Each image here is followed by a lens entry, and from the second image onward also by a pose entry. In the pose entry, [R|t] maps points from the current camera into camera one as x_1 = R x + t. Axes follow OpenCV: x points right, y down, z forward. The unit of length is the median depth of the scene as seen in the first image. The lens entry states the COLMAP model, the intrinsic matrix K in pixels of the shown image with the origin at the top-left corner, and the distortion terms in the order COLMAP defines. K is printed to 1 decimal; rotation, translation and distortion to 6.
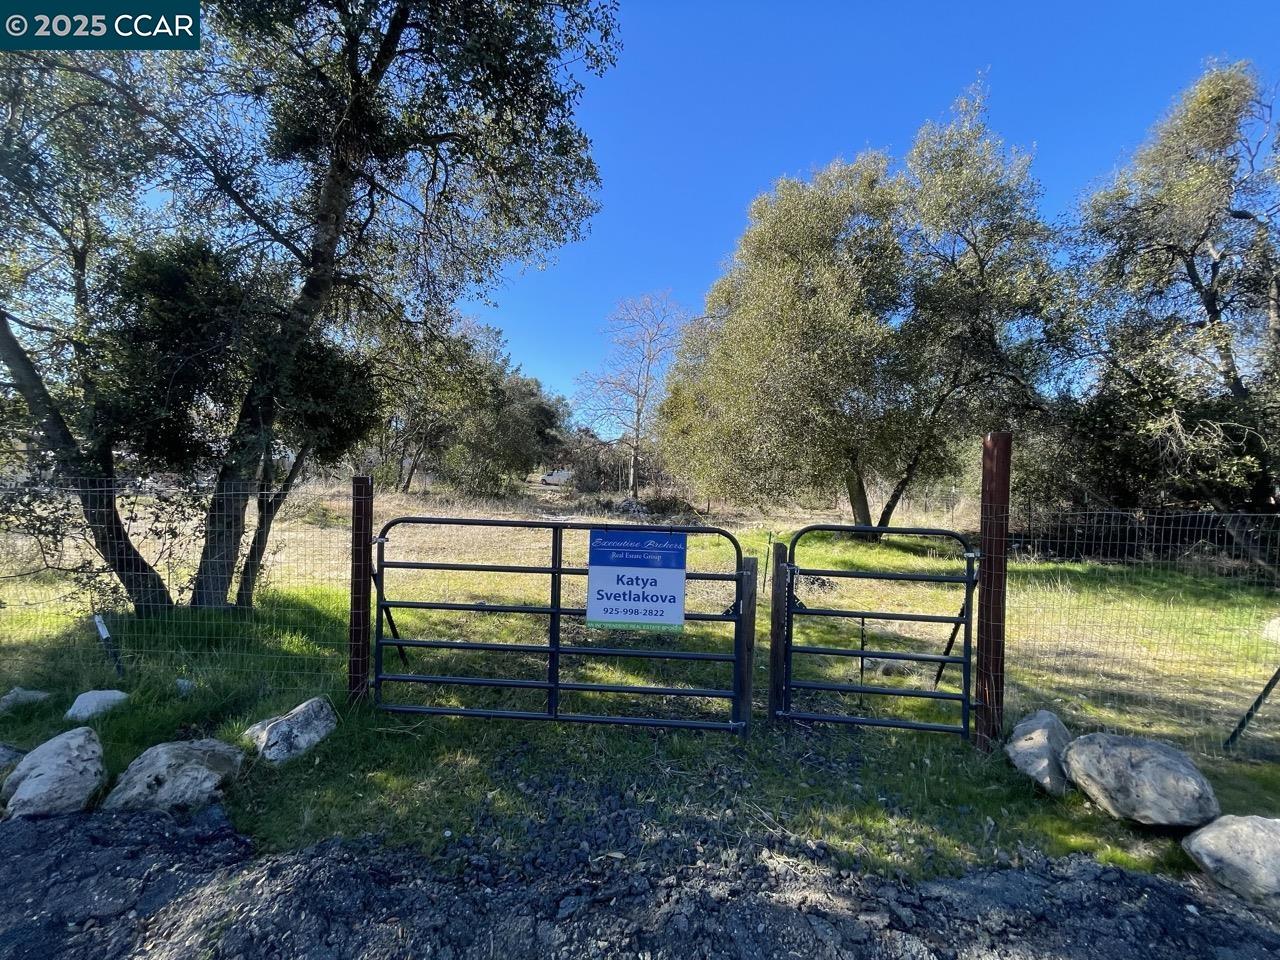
lens RADIAL K [[509.4, 0, 640.0], [0, 509.4, 480.0], [0, 0, 1]] dist [-0.000653, -0.000170]
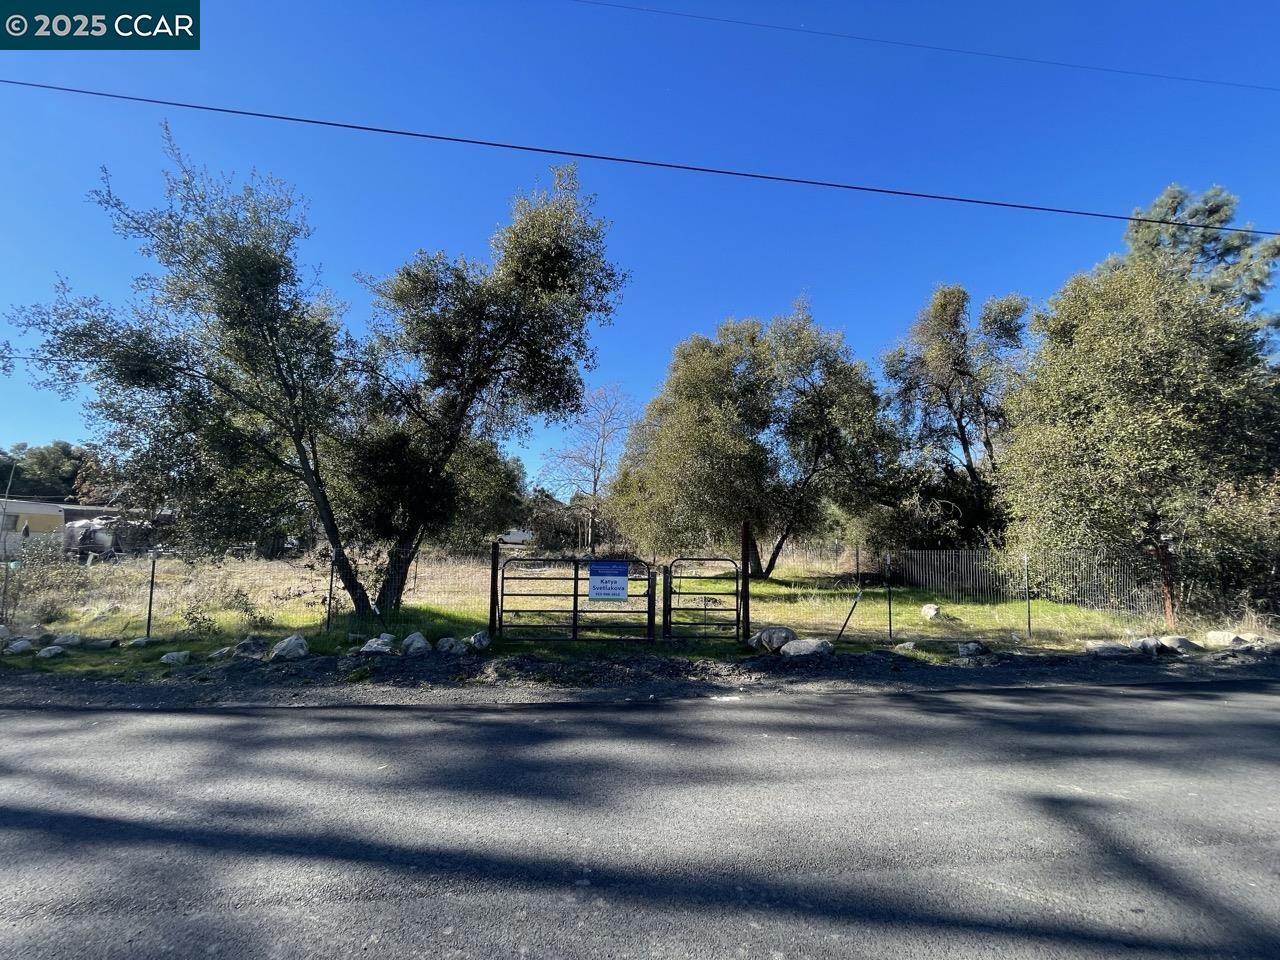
lens RADIAL K [[508.6, 0, 638.5], [0, 508.6, 486.8], [0, 0, 1]] dist [-0.002991, 0.000032]
pose [[0.995772, -0.007405, 0.091564, -0.026901], [0.016283, 0.995190, -0.096604, -0.007512], [-0.090408, 0.097687, 0.991102, -0.482476]]
